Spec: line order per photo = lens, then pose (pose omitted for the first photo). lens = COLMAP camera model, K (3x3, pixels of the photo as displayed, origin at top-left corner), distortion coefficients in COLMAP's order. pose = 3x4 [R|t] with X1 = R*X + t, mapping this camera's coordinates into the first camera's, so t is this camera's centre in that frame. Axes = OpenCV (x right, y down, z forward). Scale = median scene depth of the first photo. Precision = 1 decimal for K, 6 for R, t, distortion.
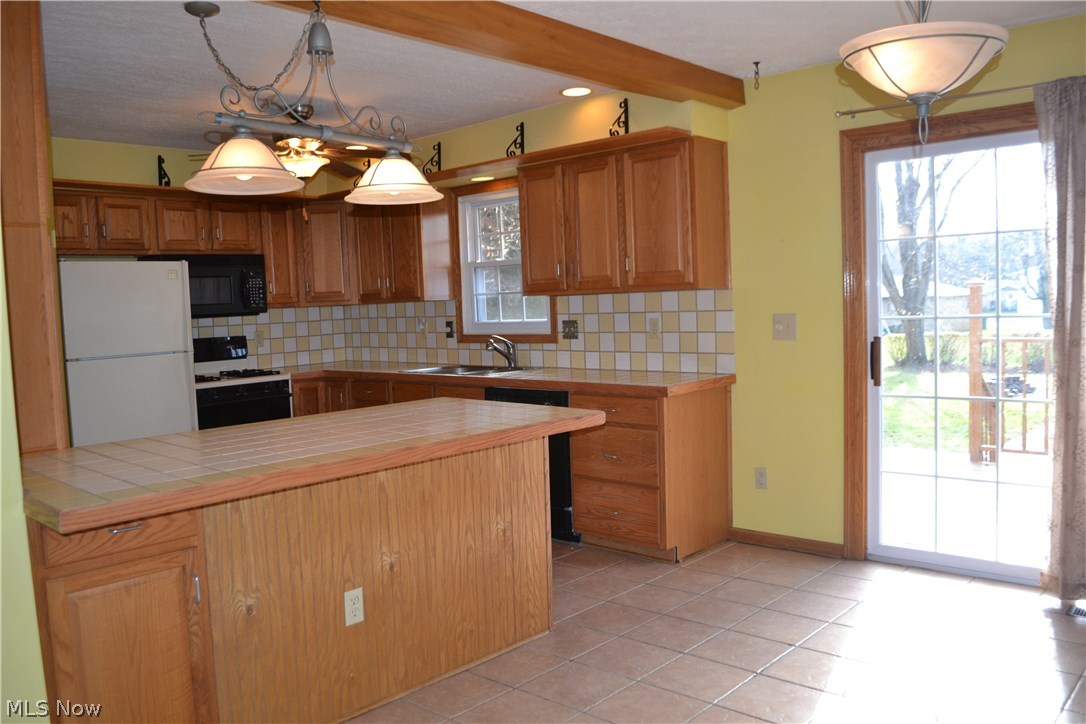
lens RADIAL K [[871.6, 0, 523.4], [0, 871.6, 366.8], [0, 0, 1]] dist [-0.073944, 0.006046]
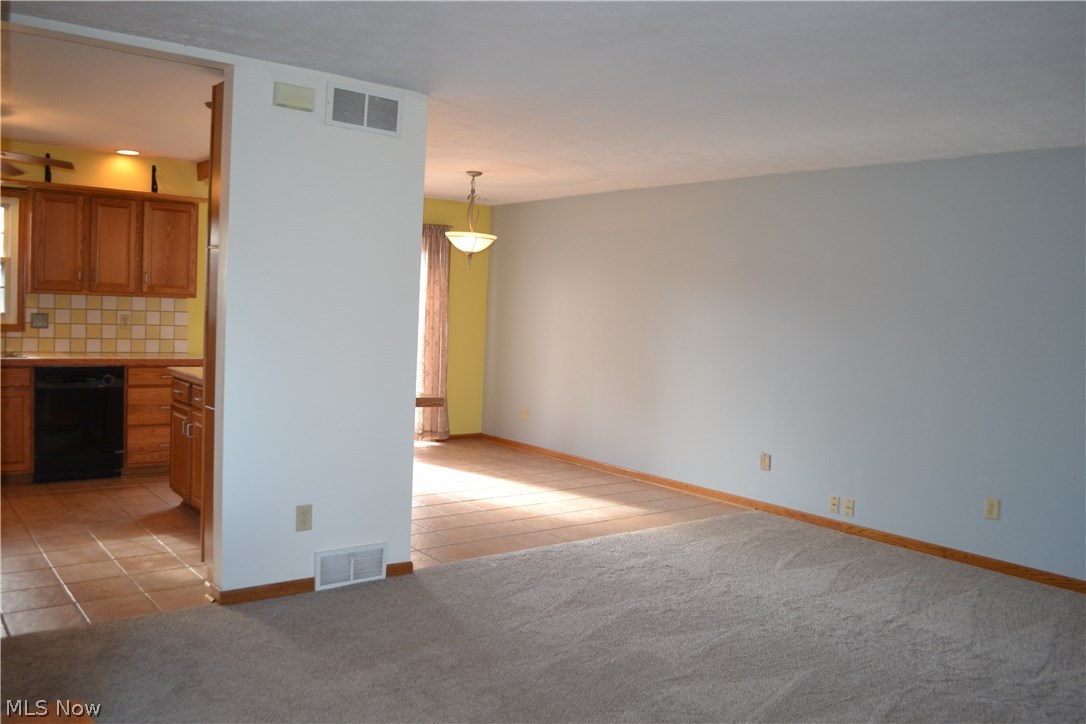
lens RADIAL K [[871.6, 0, 523.4], [0, 871.6, 366.8], [0, 0, 1]] dist [-0.073944, 0.006046]
pose [[0.154111, -0.026523, 0.987697, -1.270961], [0.021691, 0.999490, 0.023455, 0.011471], [-0.987815, 0.017810, 0.154608, 0.163383]]
